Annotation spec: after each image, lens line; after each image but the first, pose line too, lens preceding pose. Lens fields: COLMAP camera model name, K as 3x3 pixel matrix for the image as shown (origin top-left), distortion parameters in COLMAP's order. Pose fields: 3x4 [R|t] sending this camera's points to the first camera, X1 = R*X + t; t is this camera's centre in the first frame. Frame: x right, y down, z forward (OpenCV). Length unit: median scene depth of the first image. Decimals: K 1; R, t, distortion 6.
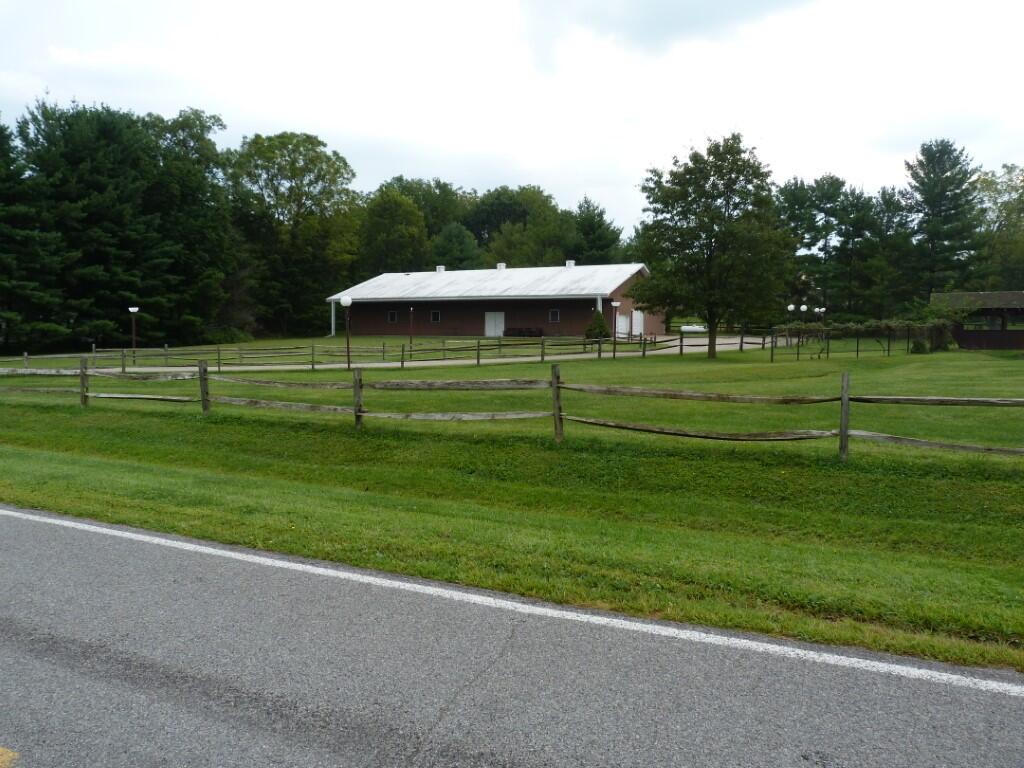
lens RADIAL K [[770.7, 0, 513.3], [0, 770.7, 383.3], [0, 0, 1]] dist [-0.001261, -0.000187]
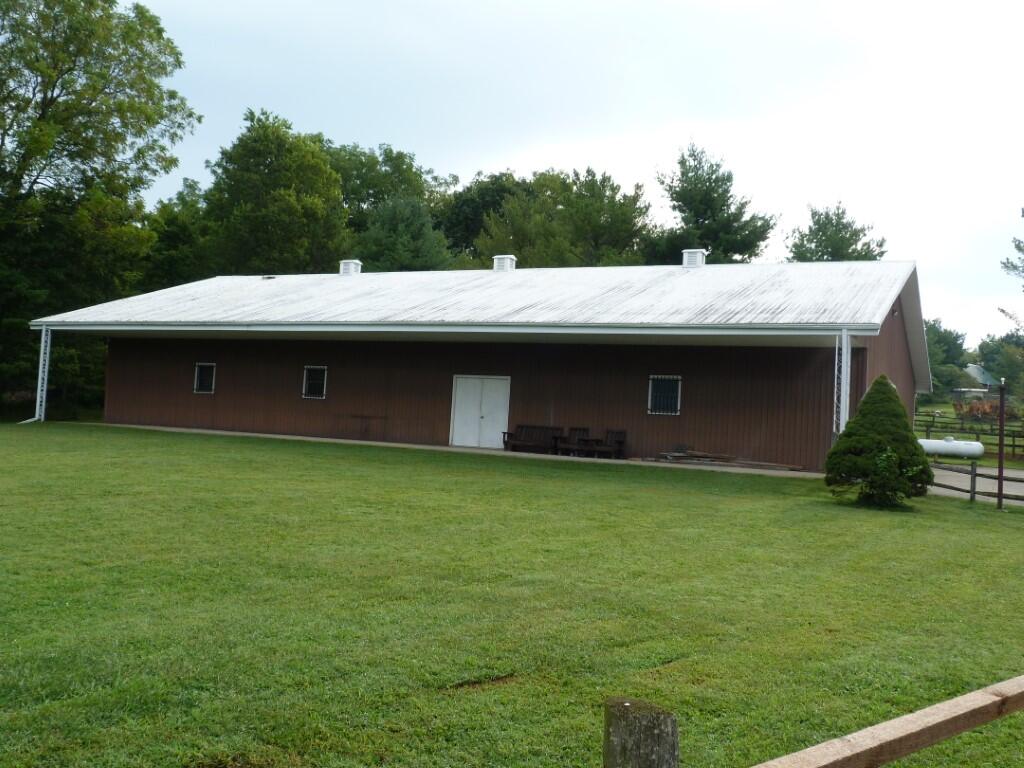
lens RADIAL K [[1008.0, 0, 508.8], [0, 1008.0, 380.2], [0, 0, 1]] dist [-0.032787, 0.000000]
pose [[0.998703, 0.050486, 0.006652, -0.011644], [-0.049430, 0.992521, -0.111617, -0.032370], [-0.012237, 0.111143, 0.993729, 0.434408]]
